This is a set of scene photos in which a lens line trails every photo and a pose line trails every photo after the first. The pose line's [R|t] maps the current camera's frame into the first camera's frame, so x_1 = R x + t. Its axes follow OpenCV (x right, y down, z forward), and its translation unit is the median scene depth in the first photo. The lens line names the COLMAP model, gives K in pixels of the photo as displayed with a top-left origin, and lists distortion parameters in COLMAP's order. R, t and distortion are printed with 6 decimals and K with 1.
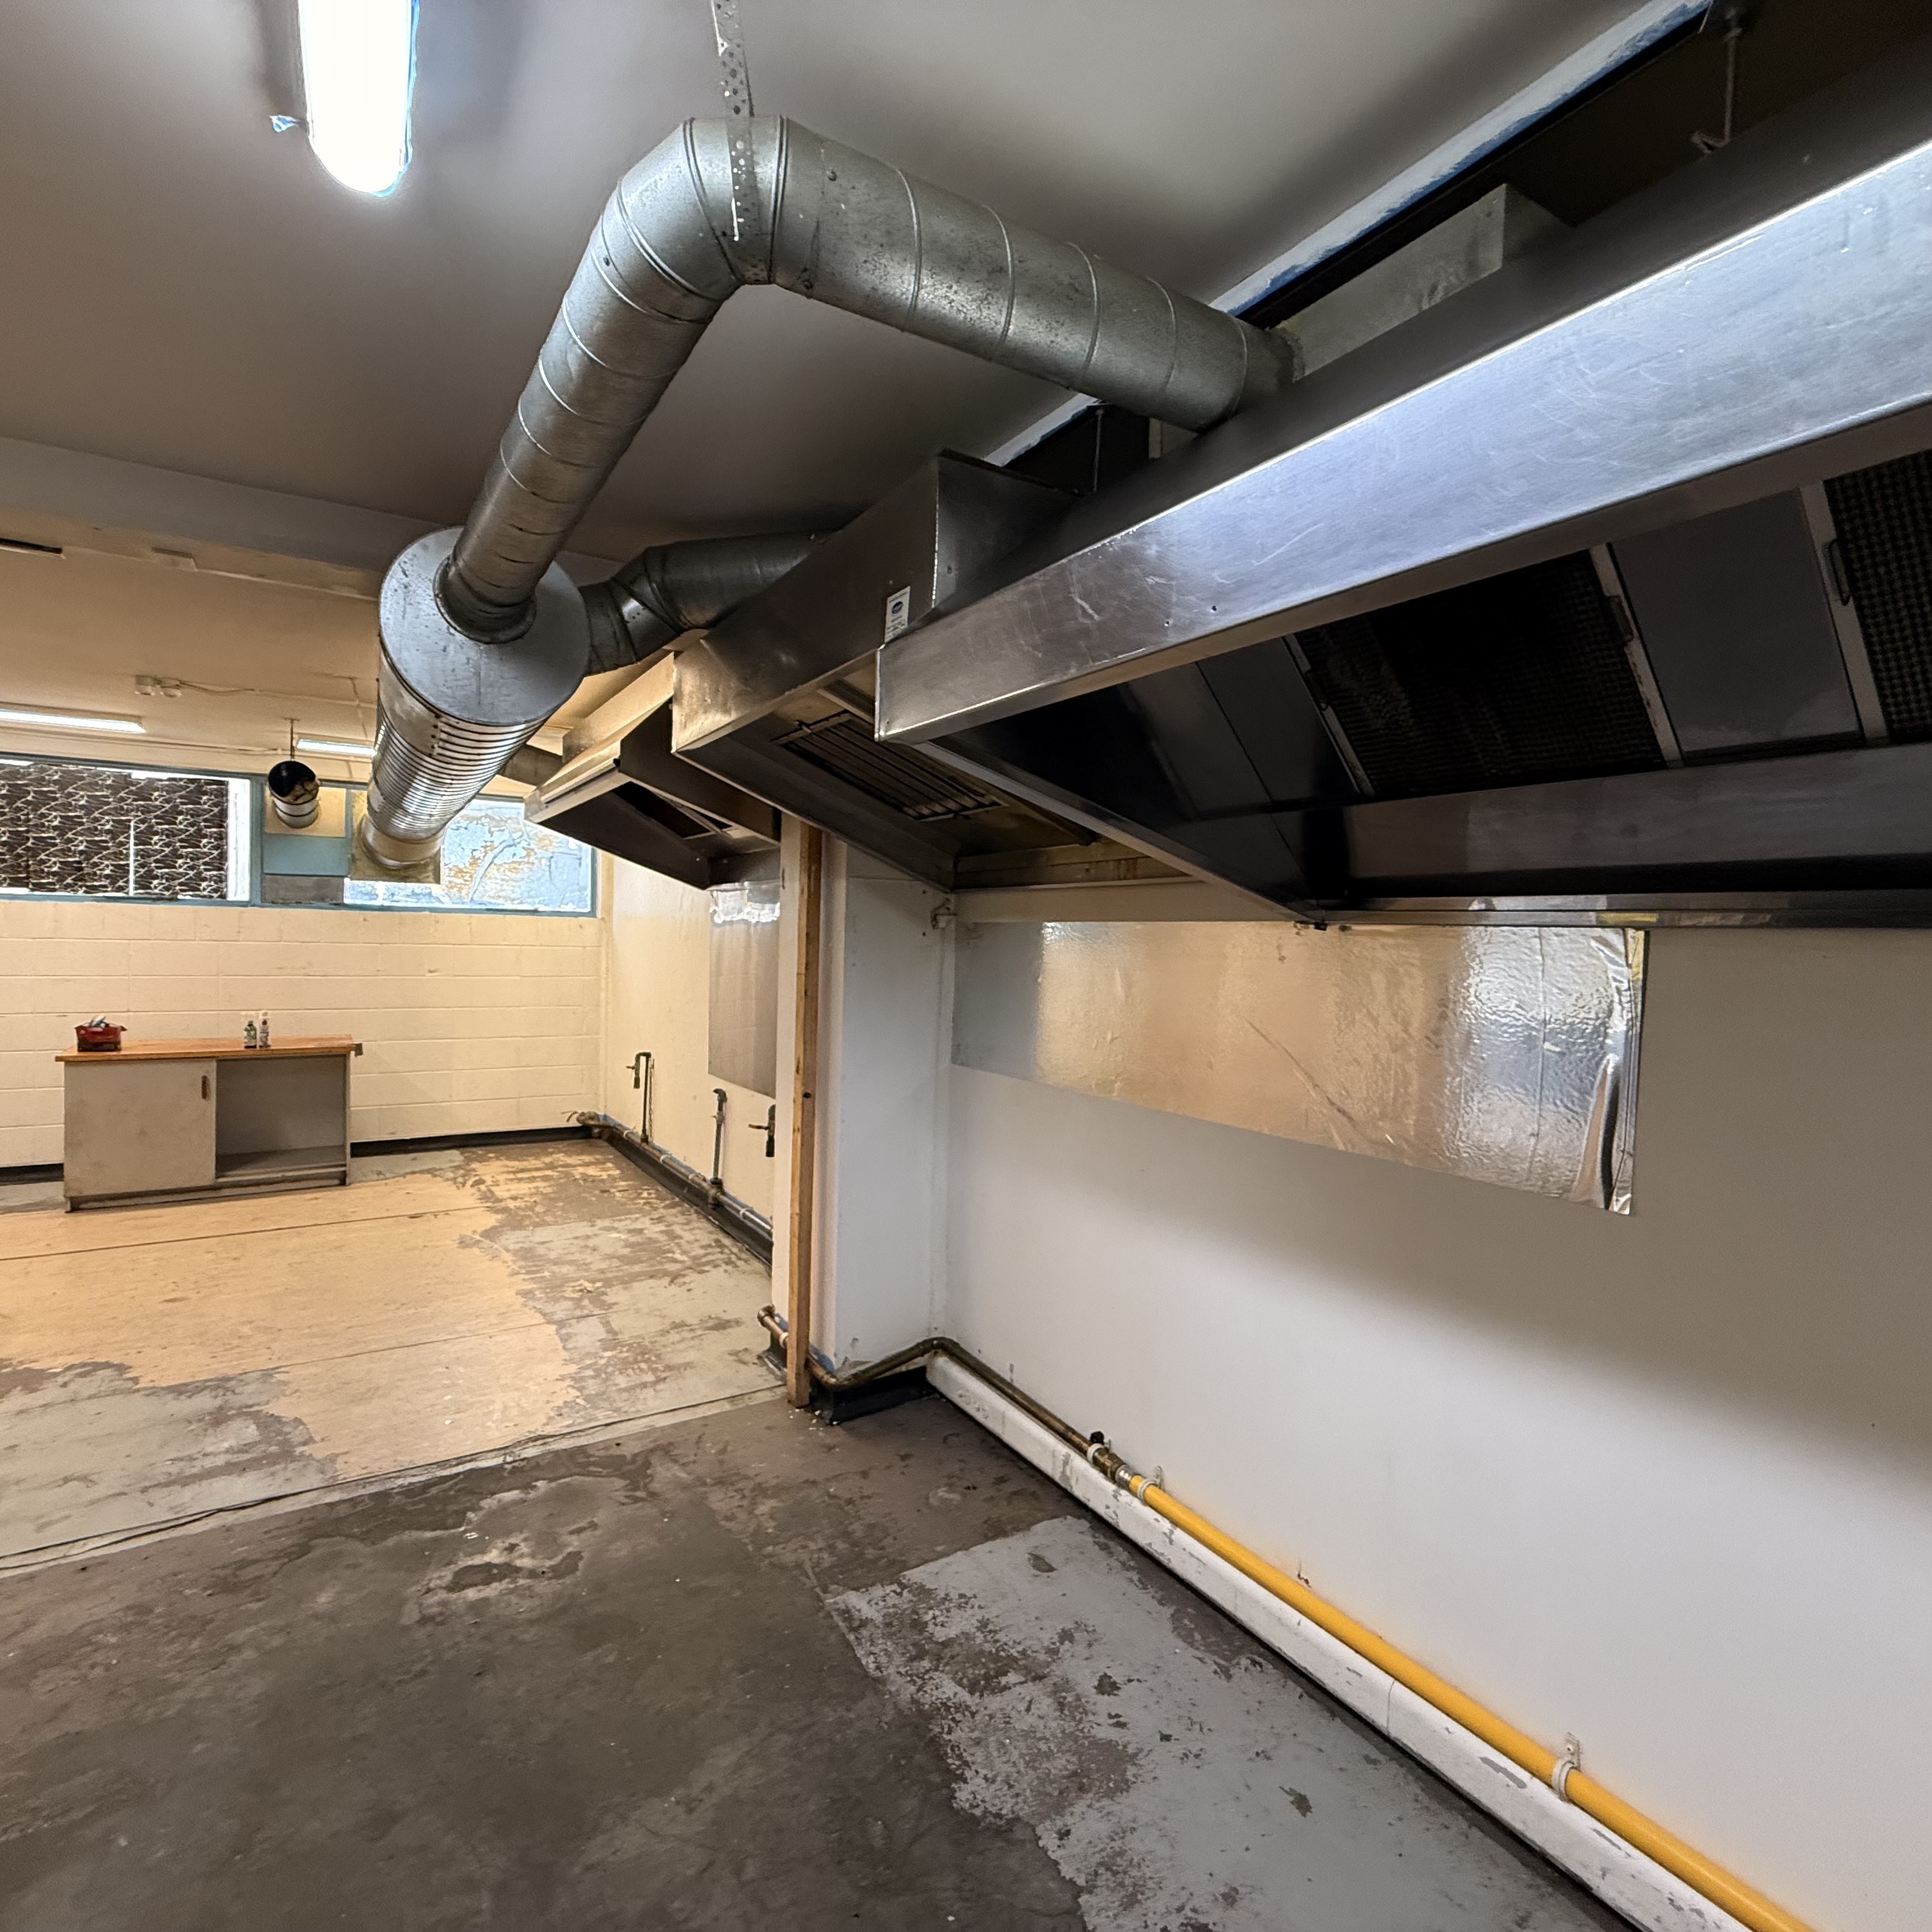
lens RADIAL K [[1017.5, 0, 963.9], [0, 1017.5, 964.5], [0, 0, 1]] dist [-0.004216, -0.000391]
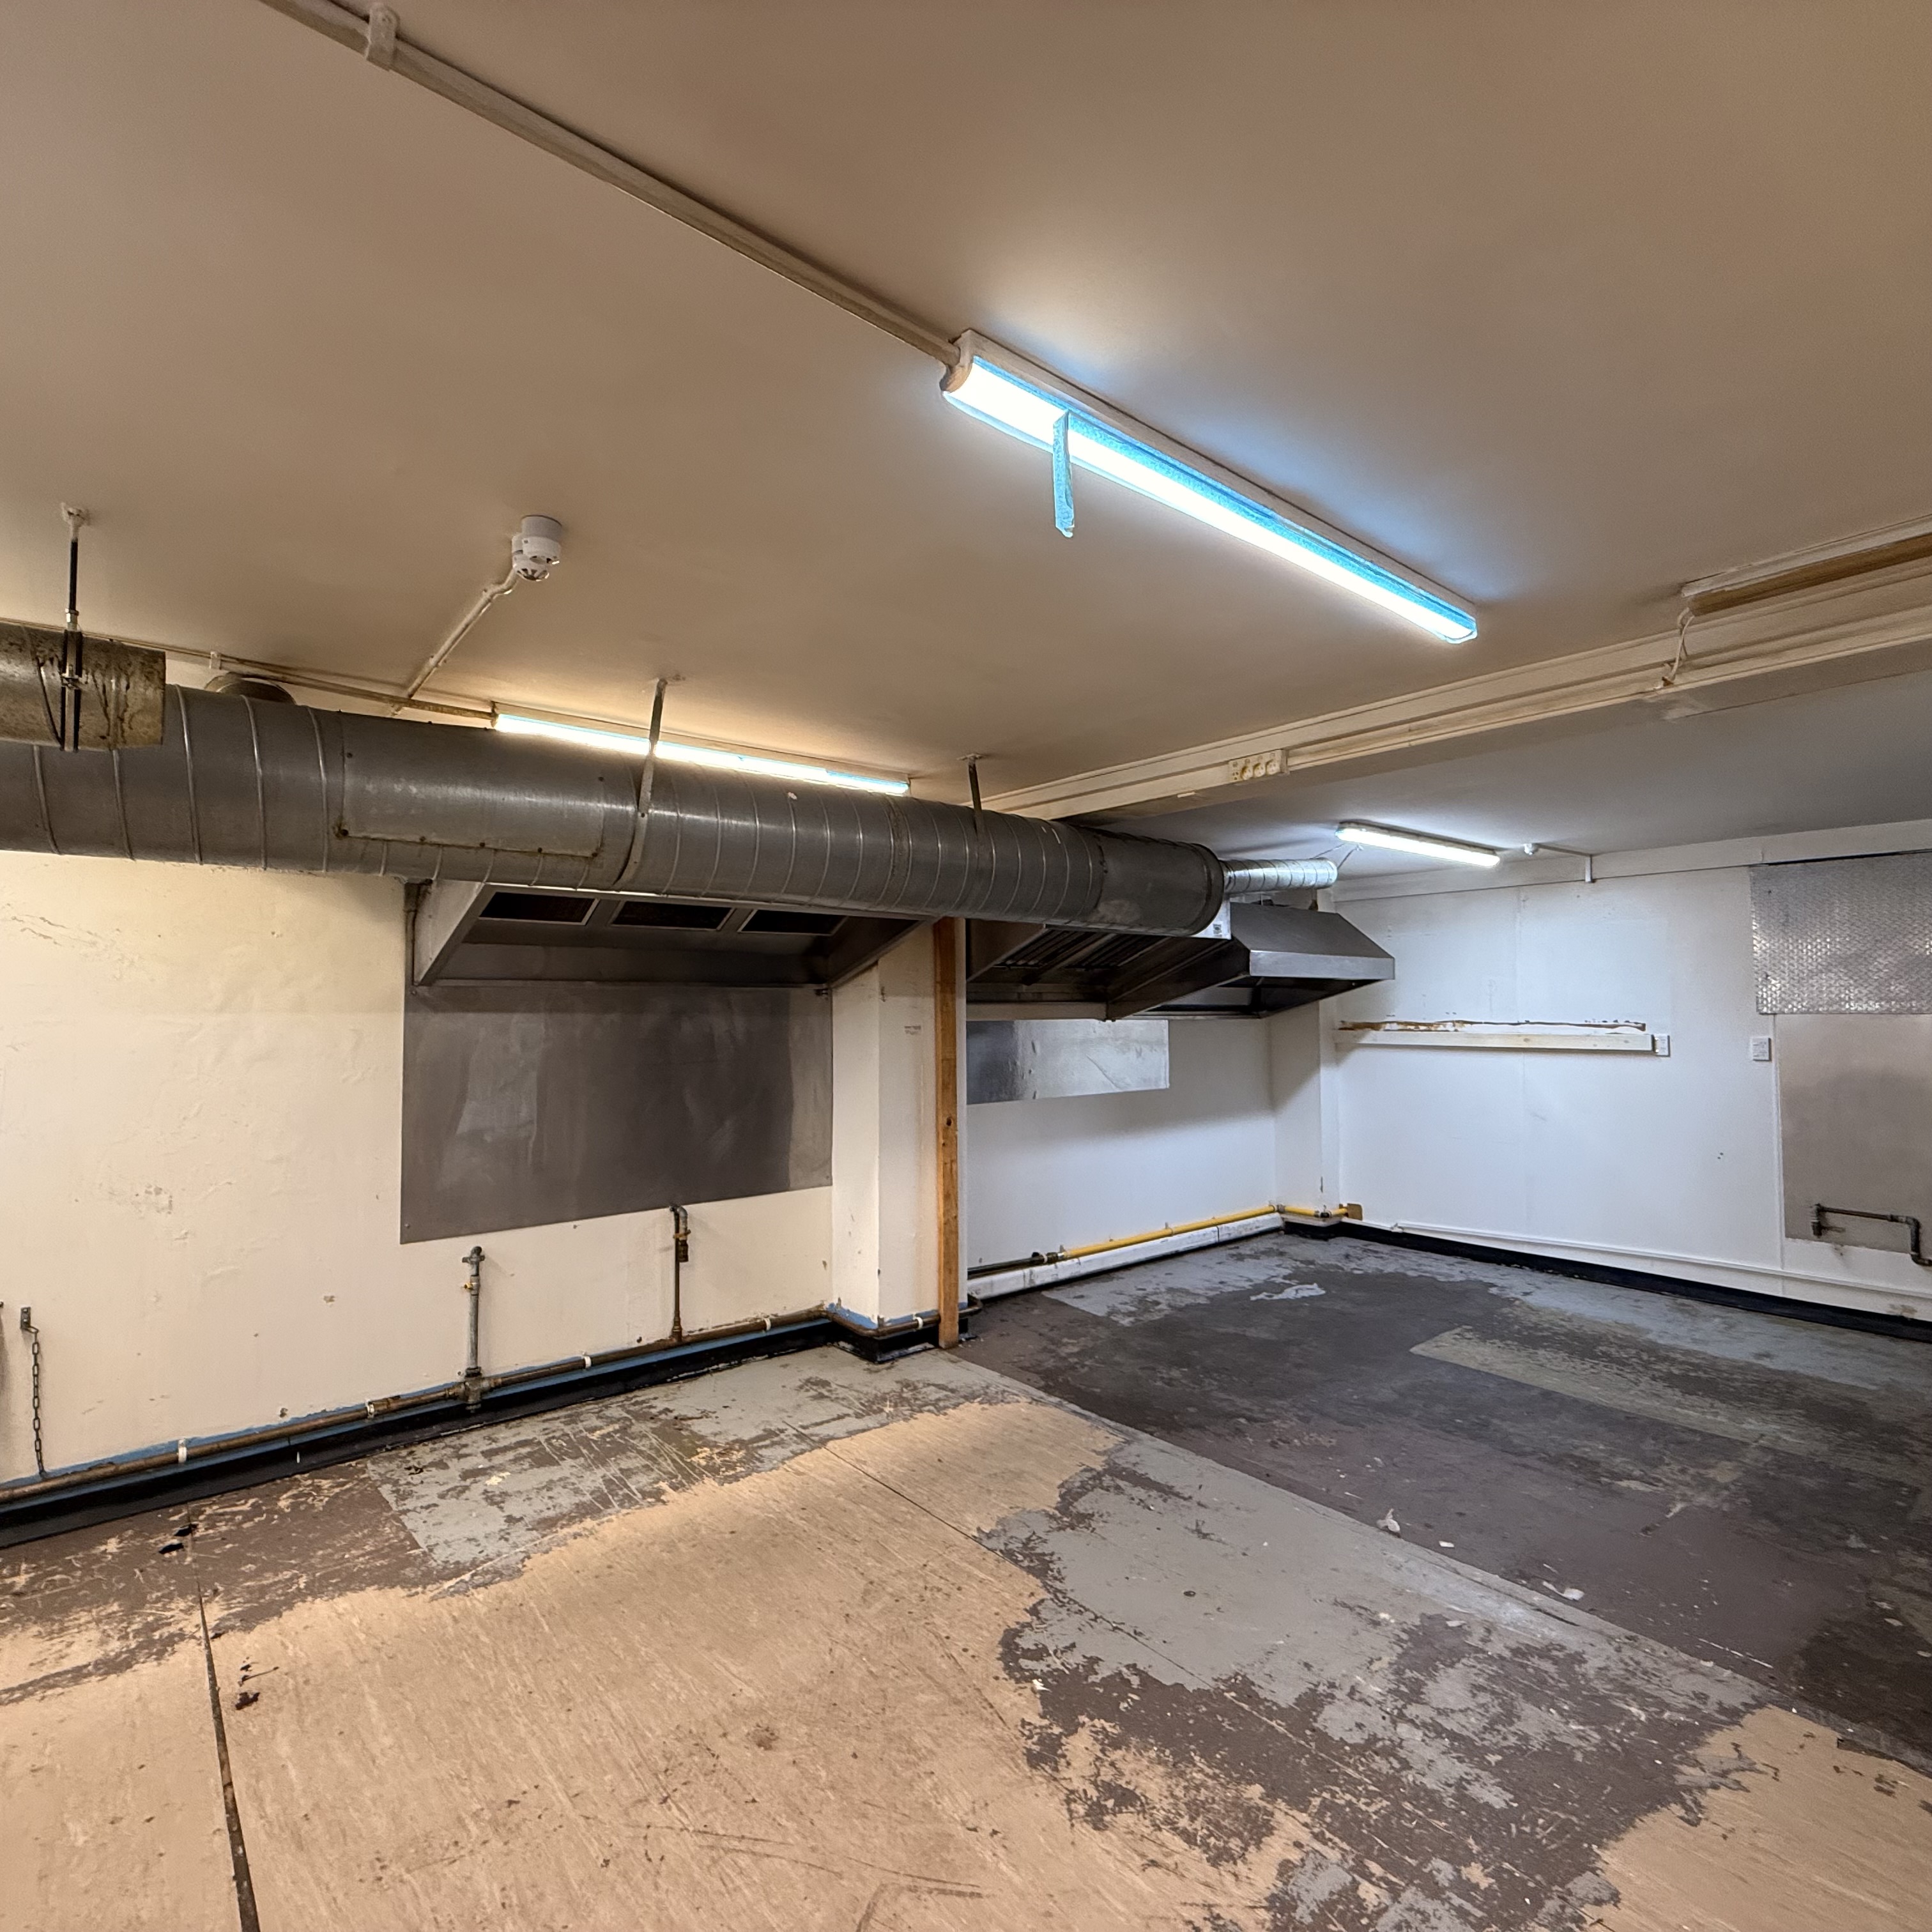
lens RADIAL K [[1017.5, 0, 965.3], [0, 1017.5, 970.0], [0, 0, 1]] dist [-0.004216, -0.000391]
pose [[-0.130899, 0.011014, 0.991334, -1.295665], [0.026598, 0.999617, -0.007594, -0.086354], [-0.991039, 0.025374, -0.131142, 0.908414]]
